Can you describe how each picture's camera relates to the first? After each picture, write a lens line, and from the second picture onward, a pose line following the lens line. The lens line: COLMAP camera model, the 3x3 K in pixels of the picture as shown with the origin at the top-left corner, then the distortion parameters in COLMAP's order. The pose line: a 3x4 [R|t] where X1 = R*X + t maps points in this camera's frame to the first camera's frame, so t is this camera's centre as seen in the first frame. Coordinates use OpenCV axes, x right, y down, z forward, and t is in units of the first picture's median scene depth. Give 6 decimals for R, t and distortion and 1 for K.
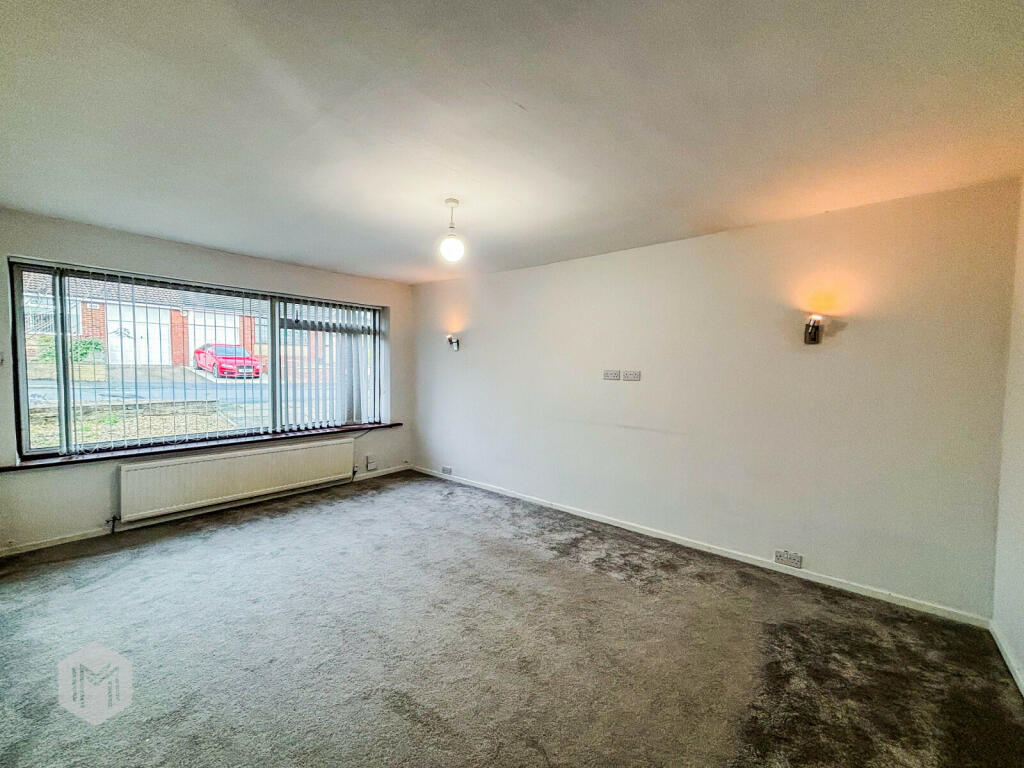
lens RADIAL K [[412.2, 0, 510.9], [0, 412.2, 387.7], [0, 0, 1]] dist [0.015973, 0.000054]
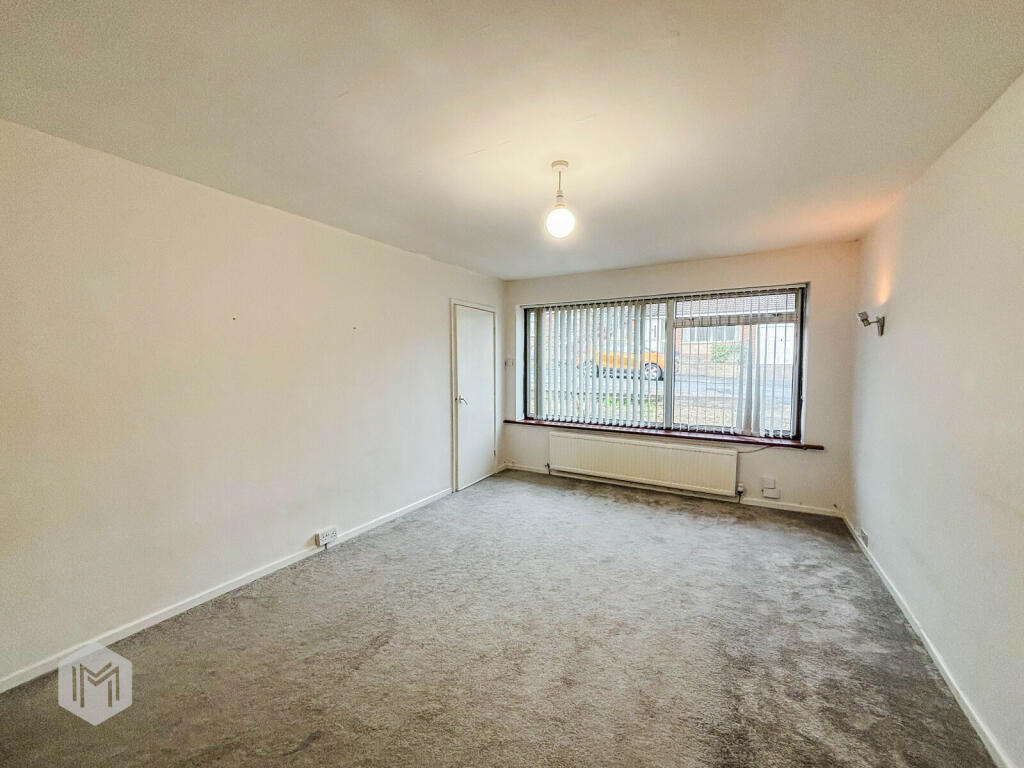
lens RADIAL K [[412.2, 0, 514.5], [0, 412.2, 386.0], [0, 0, 1]] dist [0.015973, 0.000054]
pose [[0.195341, 0.041728, -0.979847, 0.382017], [-0.046481, 0.998366, 0.033251, -0.017081], [0.979633, 0.039050, 0.196961, 0.434362]]
